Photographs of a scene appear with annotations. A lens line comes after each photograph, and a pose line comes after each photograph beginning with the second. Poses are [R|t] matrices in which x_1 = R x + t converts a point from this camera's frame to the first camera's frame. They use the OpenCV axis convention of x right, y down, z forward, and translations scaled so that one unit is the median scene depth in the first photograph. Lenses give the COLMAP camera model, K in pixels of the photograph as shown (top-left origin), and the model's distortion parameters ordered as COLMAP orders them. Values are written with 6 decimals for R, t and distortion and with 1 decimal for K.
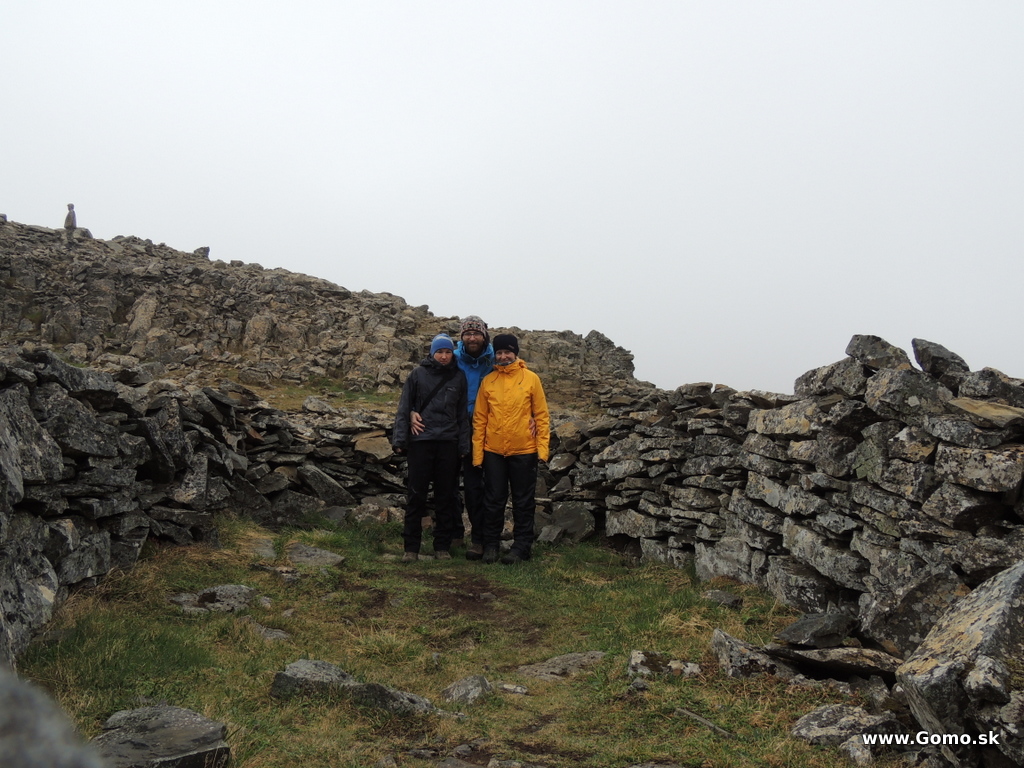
lens RADIAL K [[882.5, 0, 510.6], [0, 882.5, 383.3], [0, 0, 1]] dist [-0.015336, -0.002485]
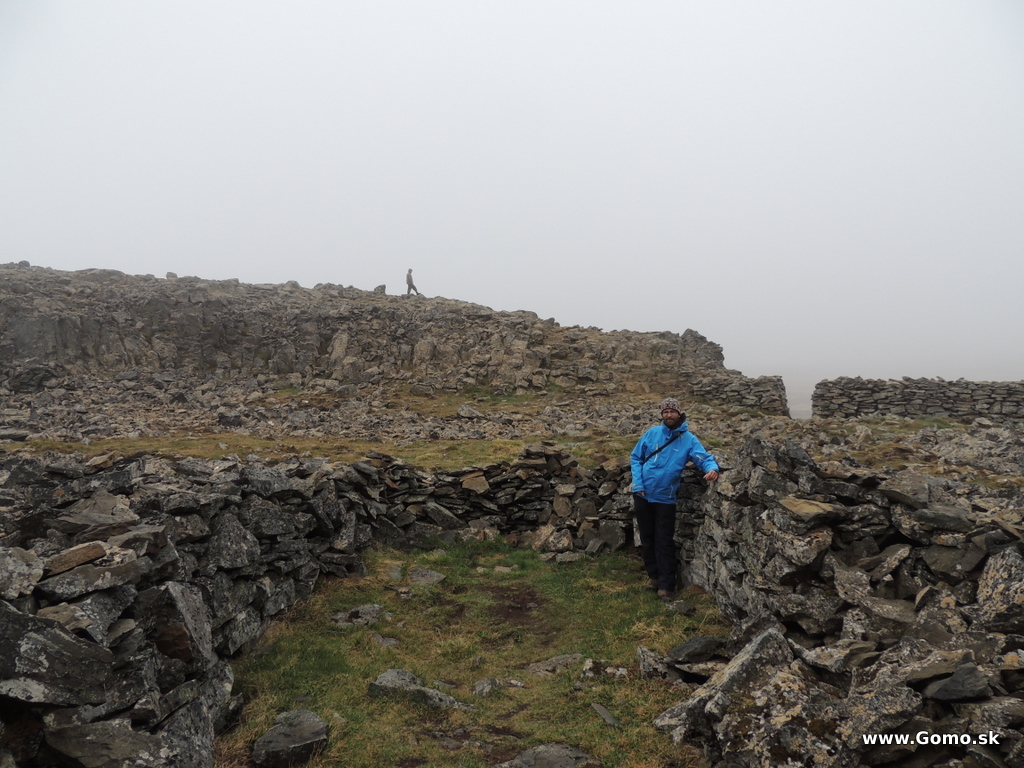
lens RADIAL K [[731.7, 0, 513.8], [0, 731.7, 382.1], [0, 0, 1]] dist [-0.007245, -0.000209]
pose [[0.981331, -0.070812, -0.178814, 0.194416], [0.076259, 0.996805, 0.023765, -0.173662], [0.176560, -0.036958, 0.983596, -0.233451]]
